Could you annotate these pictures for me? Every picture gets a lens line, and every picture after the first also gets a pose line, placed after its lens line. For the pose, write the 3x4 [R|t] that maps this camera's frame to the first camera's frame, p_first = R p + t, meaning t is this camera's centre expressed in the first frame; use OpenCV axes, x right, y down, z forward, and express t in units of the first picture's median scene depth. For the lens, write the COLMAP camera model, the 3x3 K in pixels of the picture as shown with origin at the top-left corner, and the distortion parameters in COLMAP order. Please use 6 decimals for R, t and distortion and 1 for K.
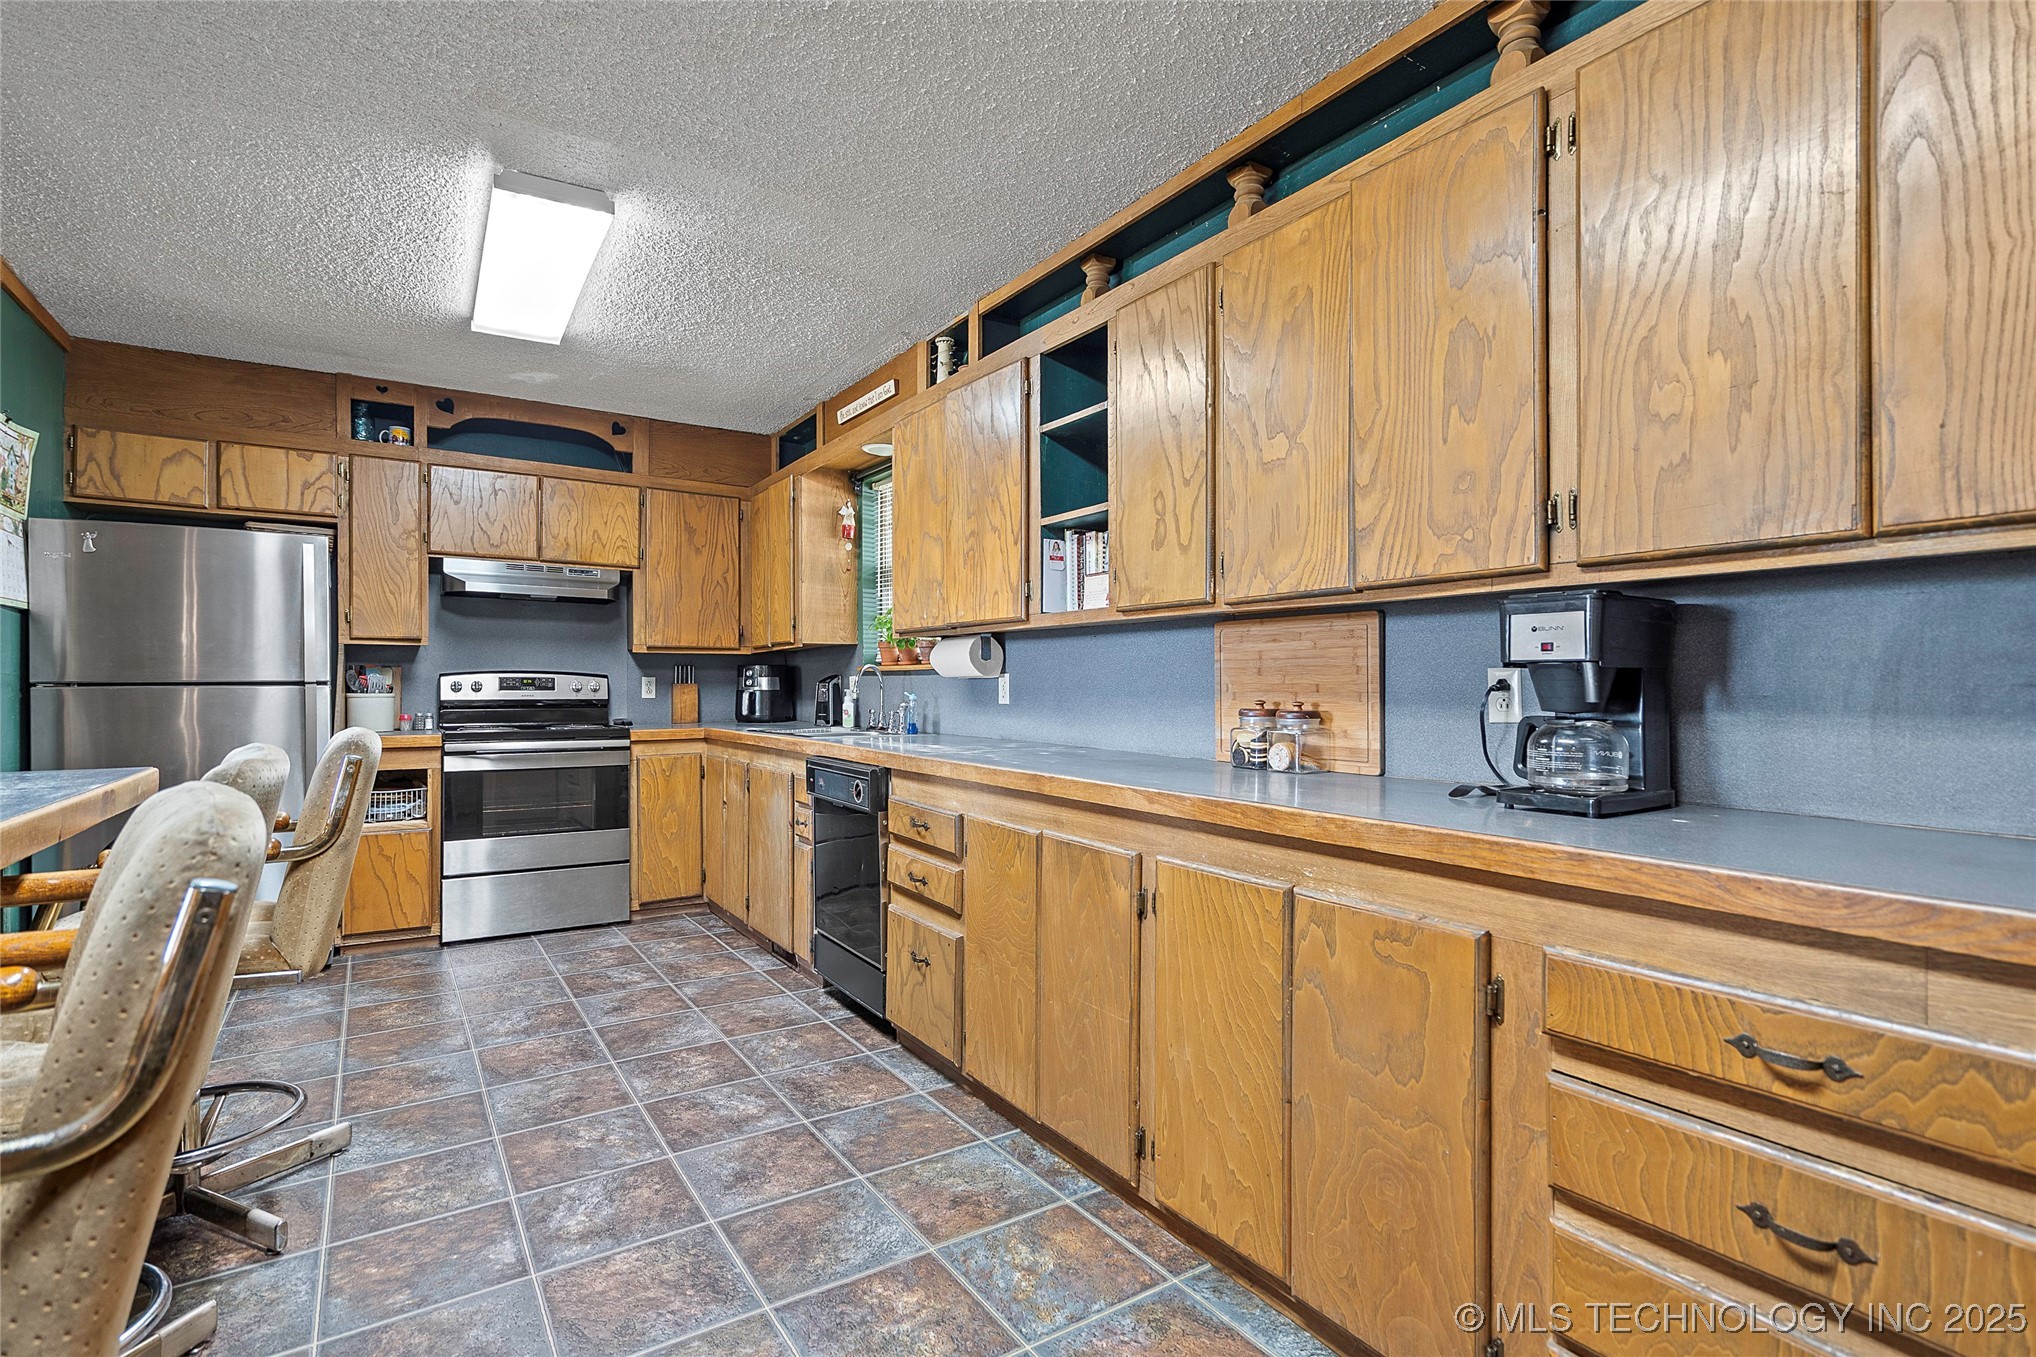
lens RADIAL K [[976.3, 0, 1040.2], [0, 976.3, 686.7], [0, 0, 1]] dist [-0.012384, 0.005039]
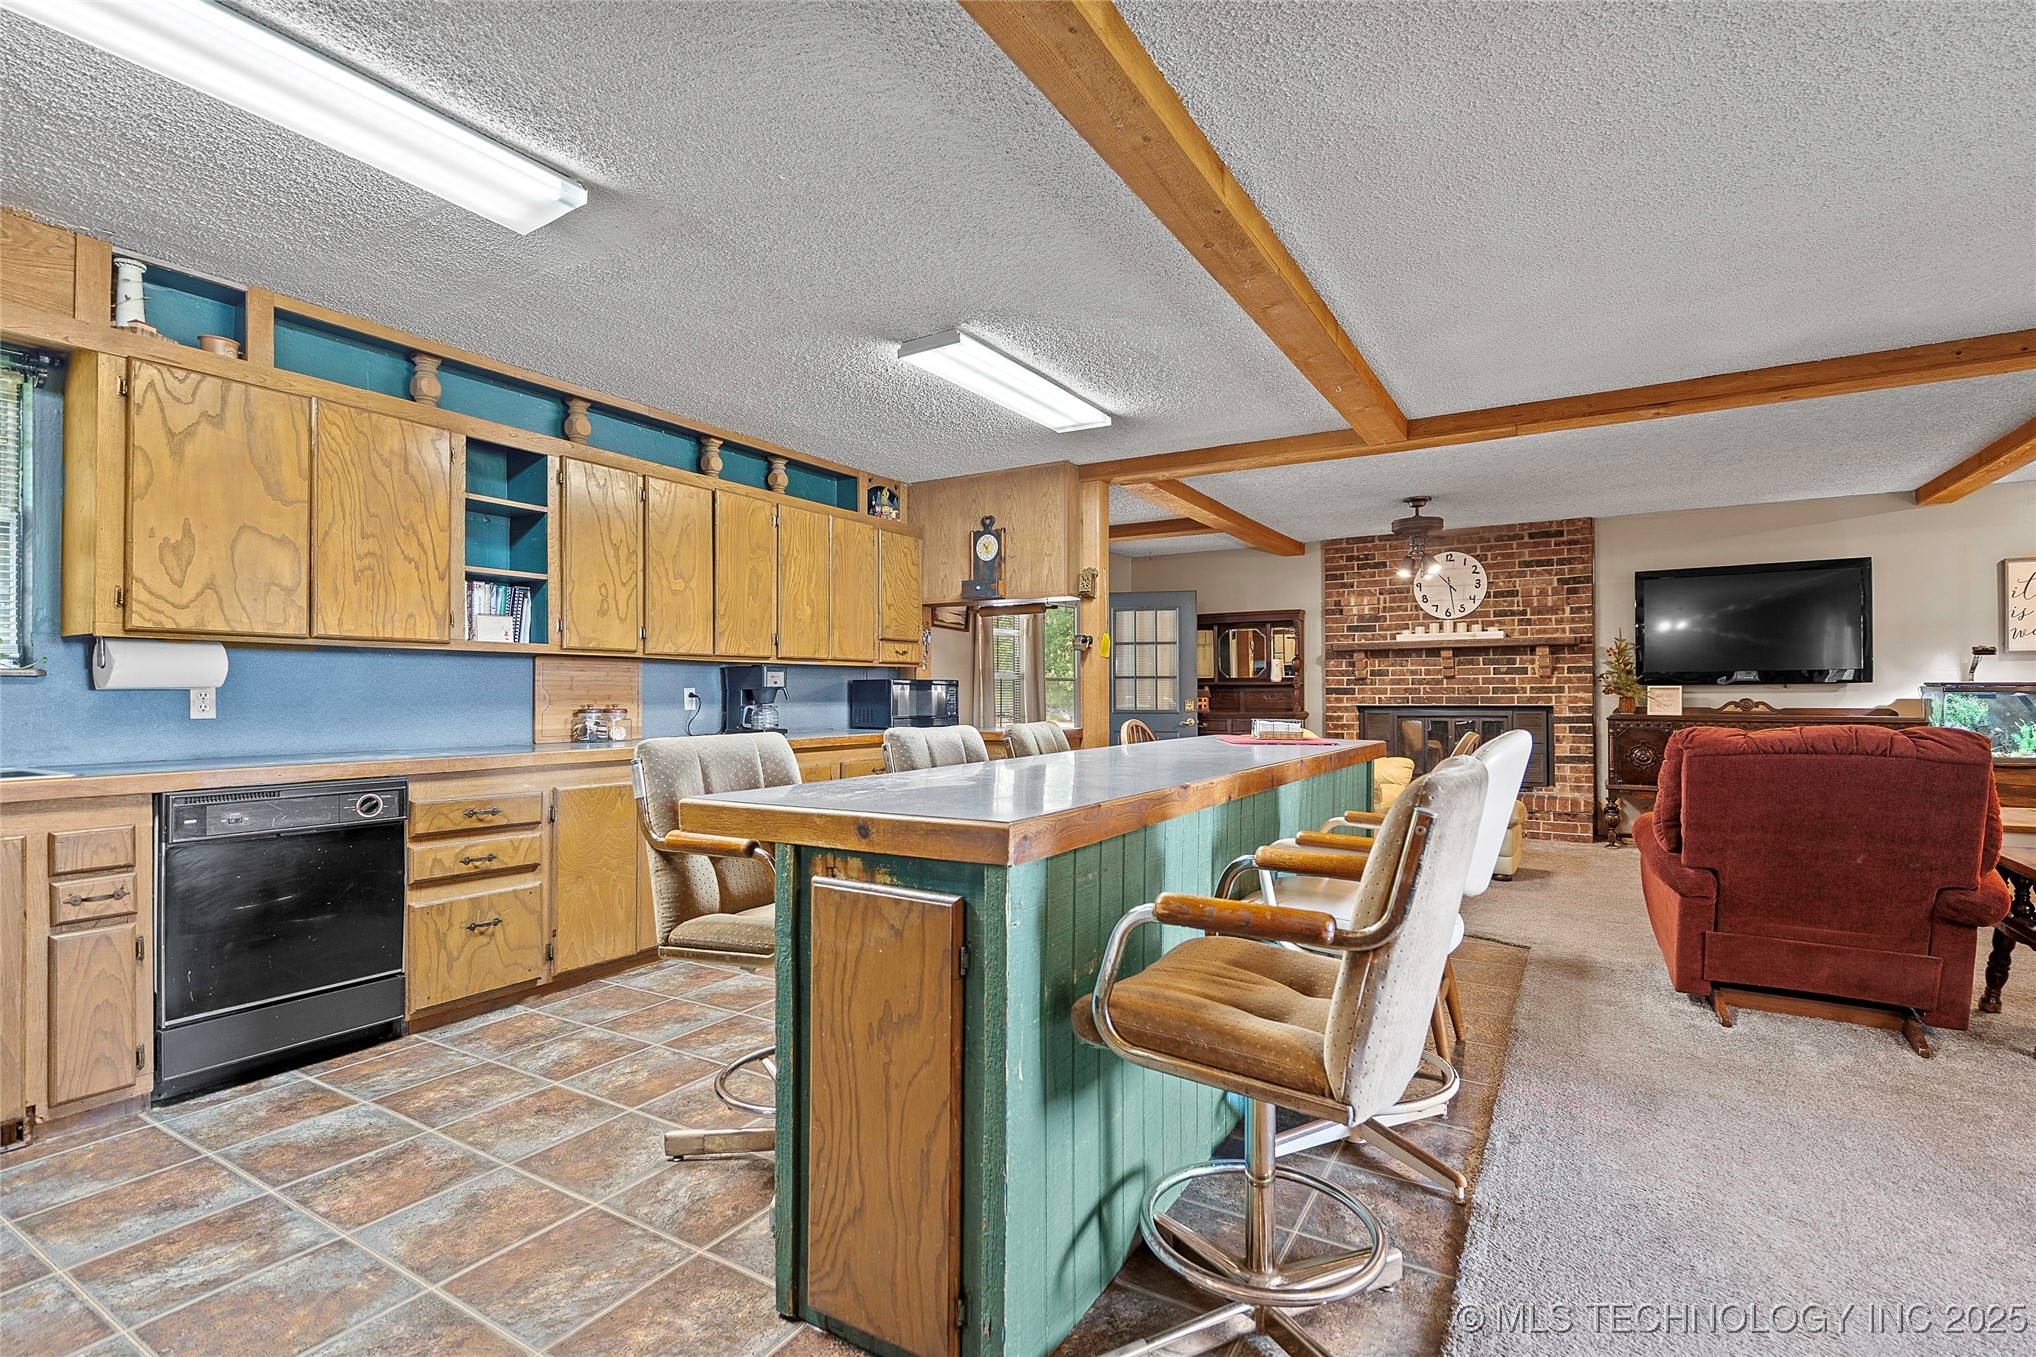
lens RADIAL K [[943.1, 0, 1018.0], [0, 943.1, 687.5], [0, 0, 1]] dist [-0.005274, 0.004387]
pose [[-0.420711, 0.006458, 0.907172, -1.523670], [0.005452, 0.999975, -0.004590, -0.004109], [-0.907178, 0.003015, -0.420735, 0.934372]]
